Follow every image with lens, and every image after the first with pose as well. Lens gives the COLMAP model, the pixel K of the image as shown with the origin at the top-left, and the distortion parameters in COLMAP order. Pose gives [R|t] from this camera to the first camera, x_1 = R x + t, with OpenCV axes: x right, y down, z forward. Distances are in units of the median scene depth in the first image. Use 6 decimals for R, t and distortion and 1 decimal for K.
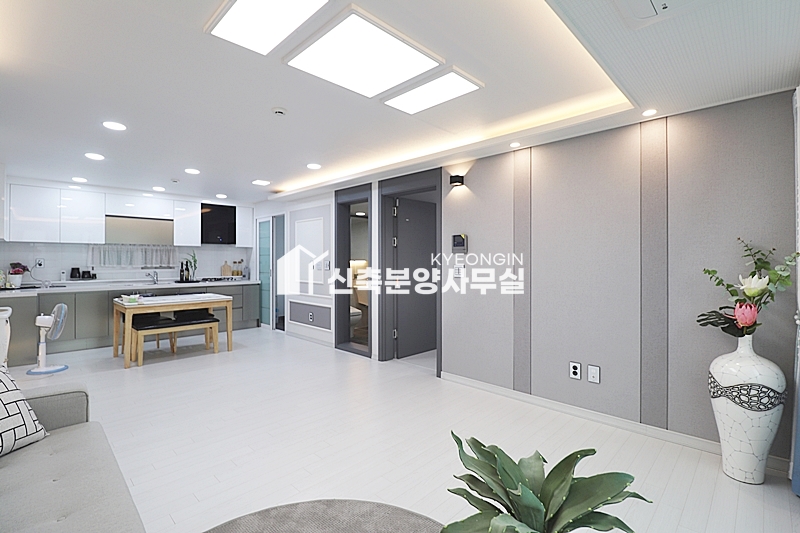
lens RADIAL K [[370.7, 0, 405.4], [0, 370.7, 259.2], [0, 0, 1]] dist [-0.014884, -0.001441]
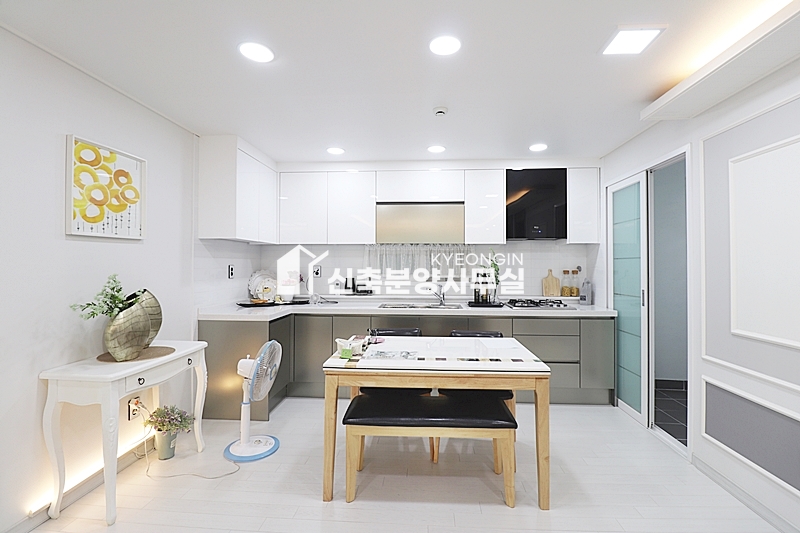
lens RADIAL K [[370.7, 0, 406.0], [0, 370.7, 261.1], [0, 0, 1]] dist [-0.014884, -0.001441]
pose [[0.652432, -0.007076, -0.757815, -0.210555], [-0.000118, 0.999955, -0.009438, -0.002656], [0.757848, 0.006247, 0.652402, 0.485858]]
